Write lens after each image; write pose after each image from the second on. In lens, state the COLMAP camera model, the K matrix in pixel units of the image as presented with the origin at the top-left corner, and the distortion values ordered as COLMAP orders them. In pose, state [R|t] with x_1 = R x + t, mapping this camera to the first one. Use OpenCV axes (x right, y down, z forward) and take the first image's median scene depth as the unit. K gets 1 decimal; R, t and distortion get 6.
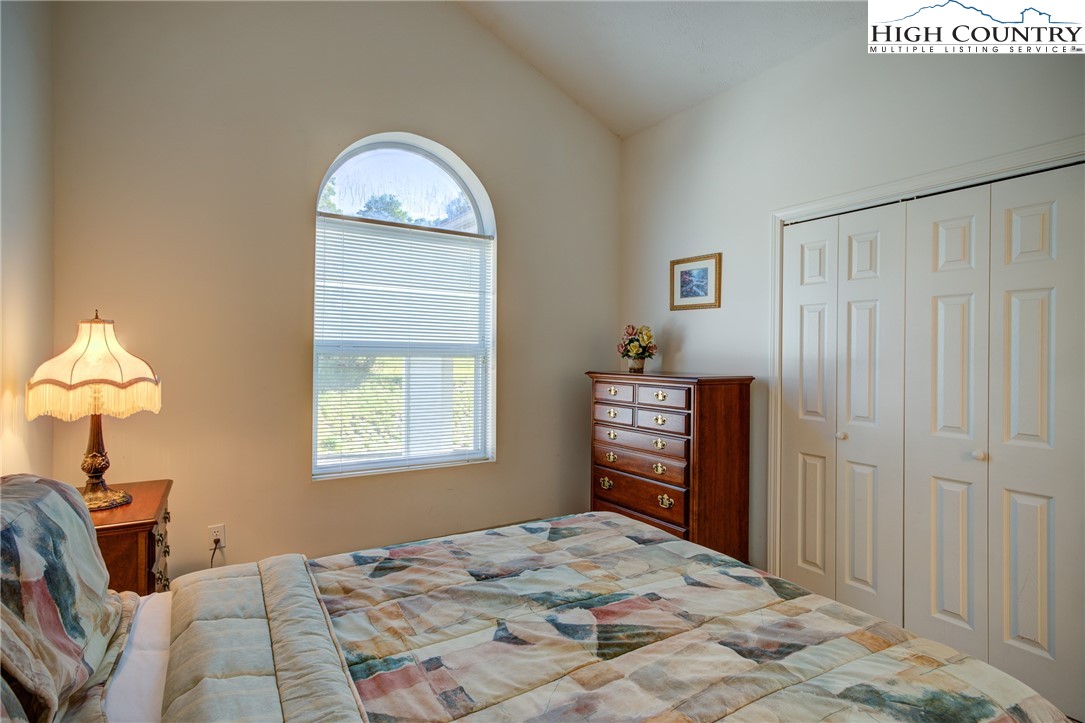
lens RADIAL K [[531.5, 0, 542.3], [0, 531.5, 354.3], [0, 0, 1]] dist [0.001903, 0.005382]
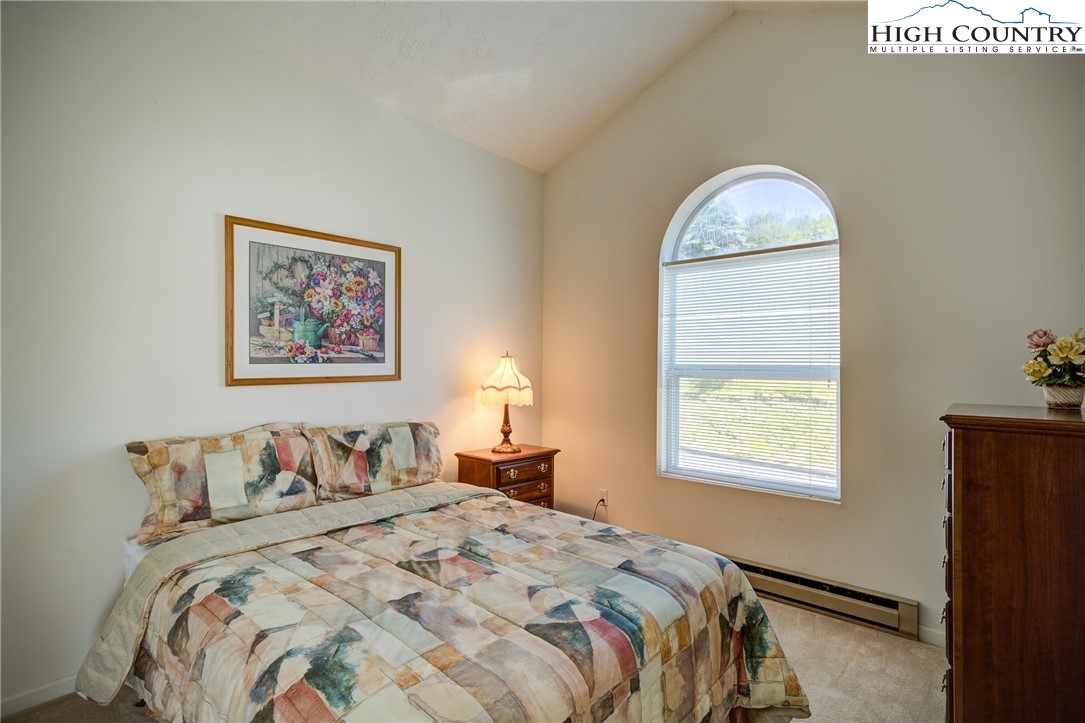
lens RADIAL K [[531.5, 0, 566.5], [0, 531.5, 370.4], [0, 0, 1]] dist [0.001903, 0.005382]
pose [[0.321335, -0.004060, -0.946957, 1.184964], [-0.013791, 0.999865, -0.008967, 0.003812], [0.946865, 0.015941, 0.321235, 0.645086]]
